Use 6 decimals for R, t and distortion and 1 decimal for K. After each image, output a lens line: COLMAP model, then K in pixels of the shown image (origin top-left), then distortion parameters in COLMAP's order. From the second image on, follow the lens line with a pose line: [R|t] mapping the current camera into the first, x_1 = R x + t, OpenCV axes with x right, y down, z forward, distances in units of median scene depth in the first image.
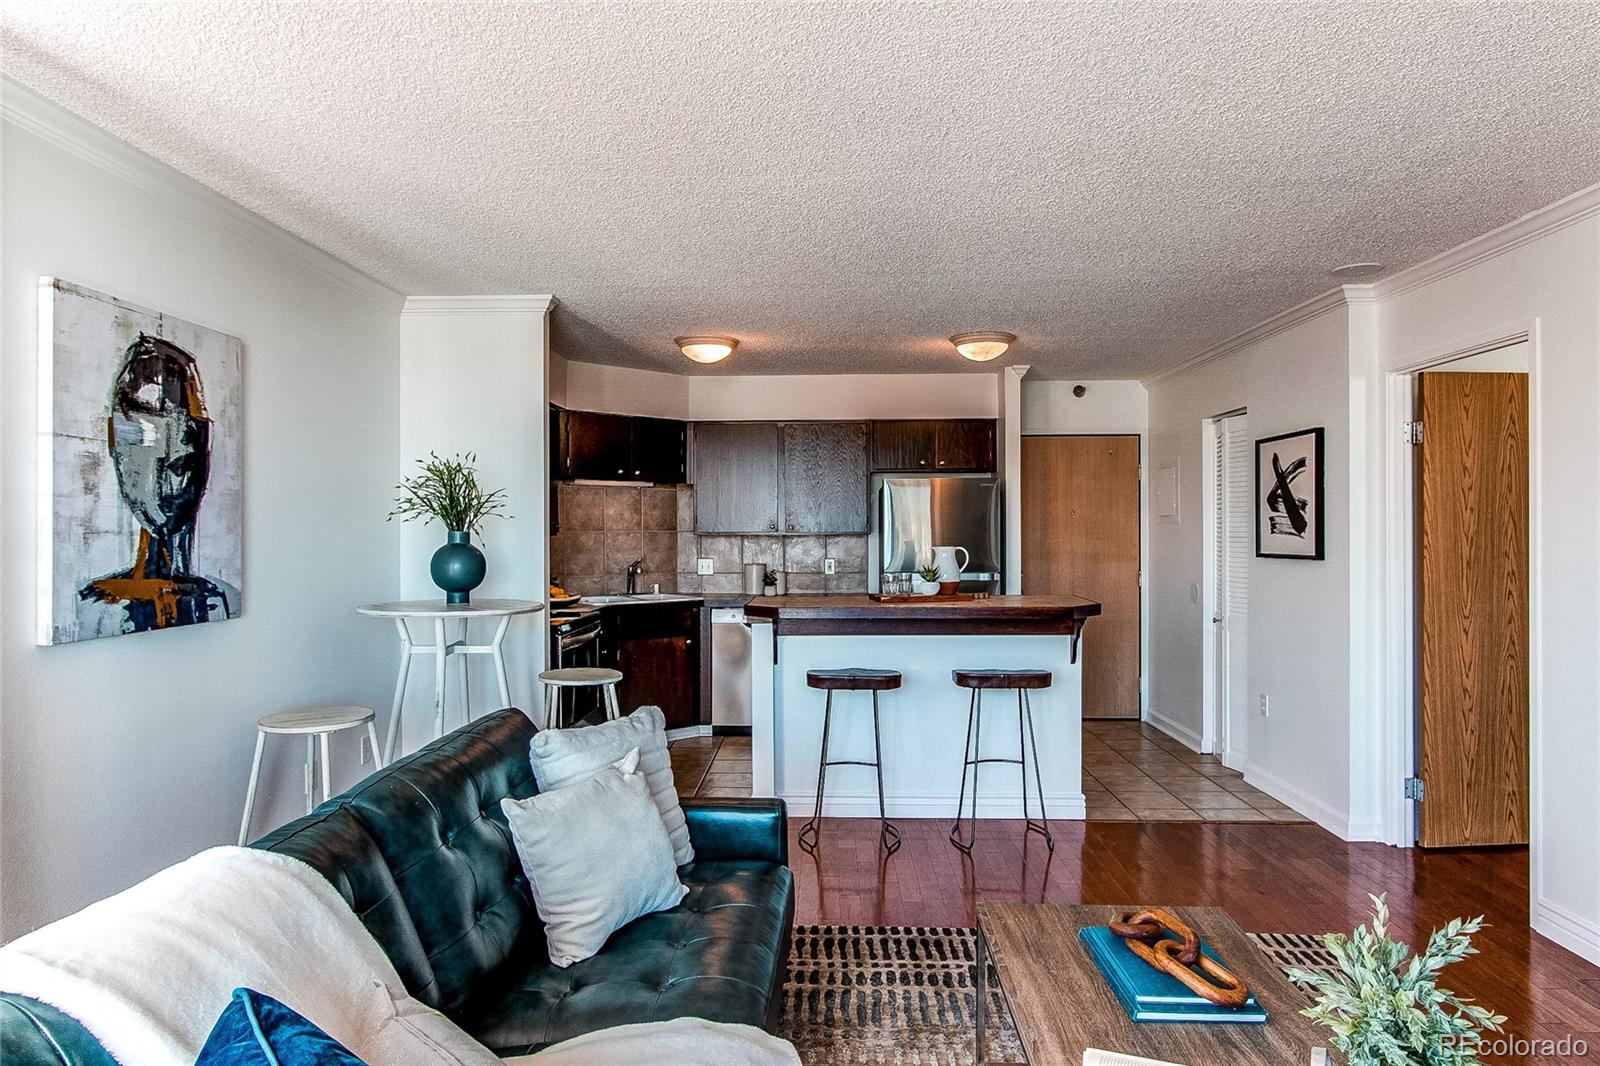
lens RADIAL K [[944.6, 0, 785.6], [0, 944.6, 530.9], [0, 0, 1]] dist [-0.002887, 0.001763]
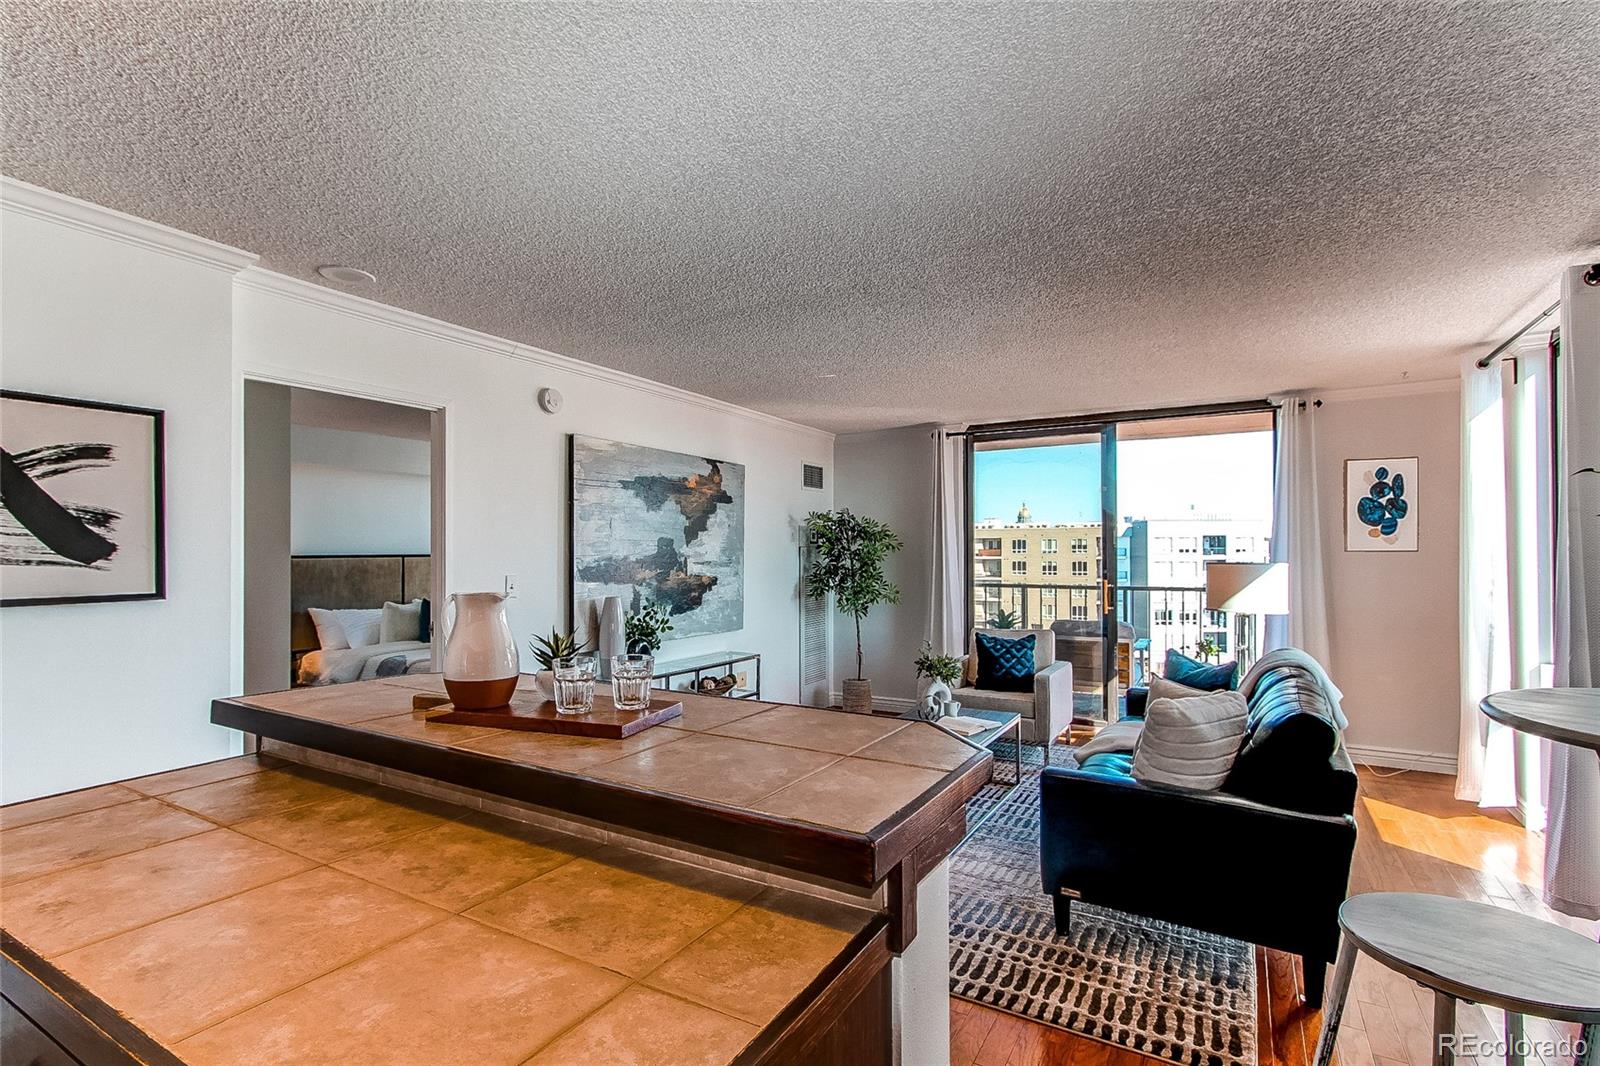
lens RADIAL K [[763.0, 0, 787.3], [0, 763.0, 544.4], [0, 0, 1]] dist [0.000345, 0.000840]
pose [[-0.881177, 0.010640, 0.472667, -0.123876], [0.005973, 0.999917, -0.011372, -0.000699], [-0.472749, -0.007198, -0.881168, 1.391769]]
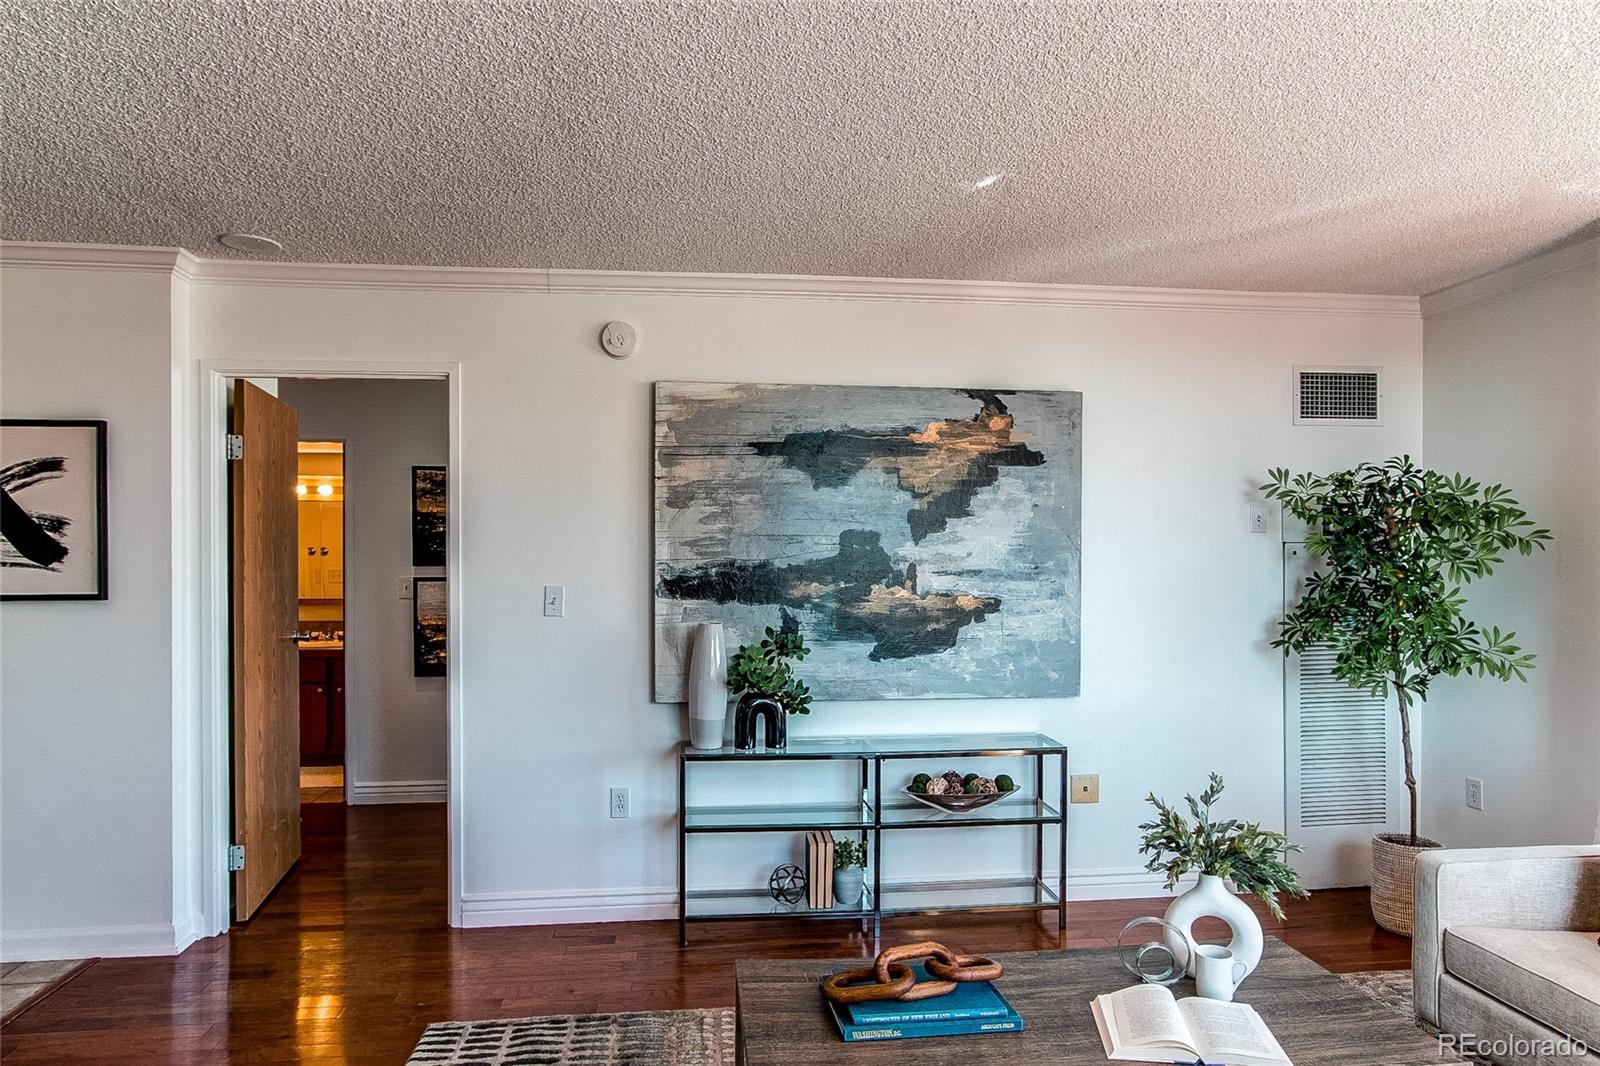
lens RADIAL K [[960.8, 0, 787.4], [0, 960.8, 562.3], [0, 0, 1]] dist [-0.010895, 0.001255]
pose [[-0.156435, 0.001634, 0.987687, -0.279897], [0.004675, 0.999989, -0.000914, 0.004940], [-0.987677, 0.004474, -0.156440, 0.639153]]
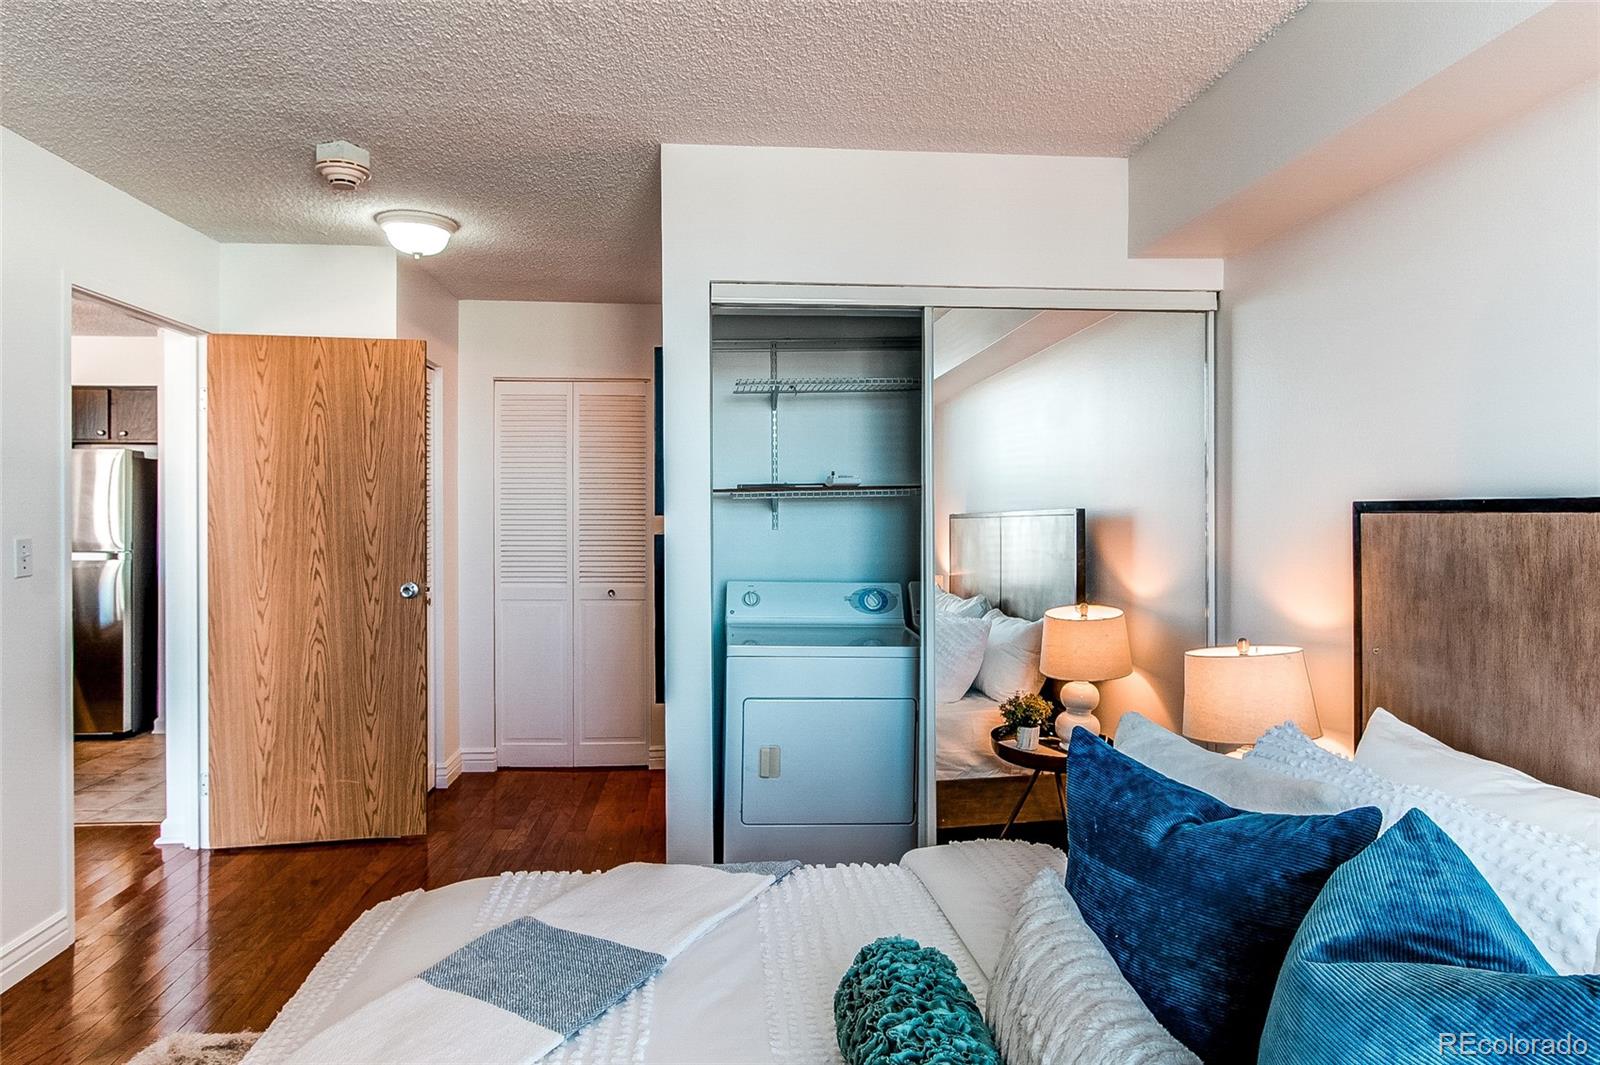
lens RADIAL K [[961.8, 0, 782.1], [0, 961.8, 514.0], [0, 0, 1]] dist [-0.003616, 0.000089]
pose [[0.992890, 0.003871, 0.118972, 1.115476], [-0.003962, 0.999992, 0.000529, 0.005362], [-0.118969, -0.000996, 0.992898, 0.001695]]
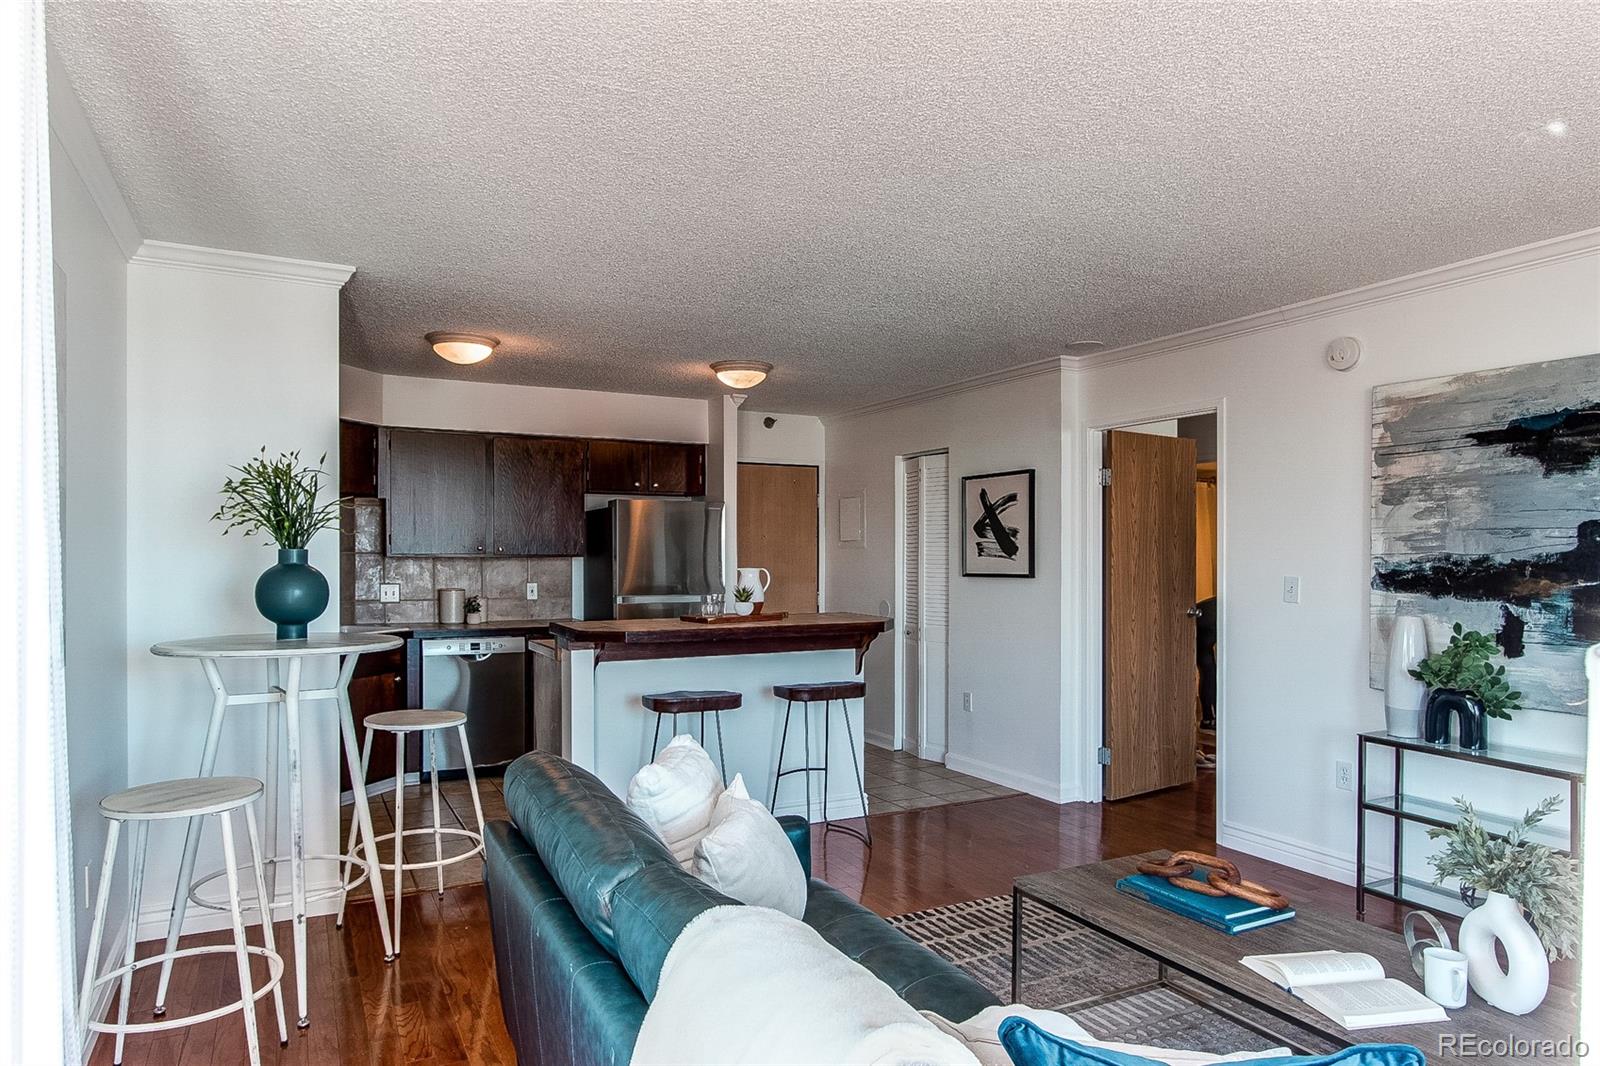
lens RADIAL K [[966.7, 0, 781.7], [0, 966.7, 558.5], [0, 0, 1]] dist [-0.003651, -0.000539]
pose [[0.870452, 0.002292, 0.492247, -0.361056], [-0.003091, 0.999995, 0.000809, 0.006430], [-0.492243, -0.002226, 0.870455, 0.076326]]
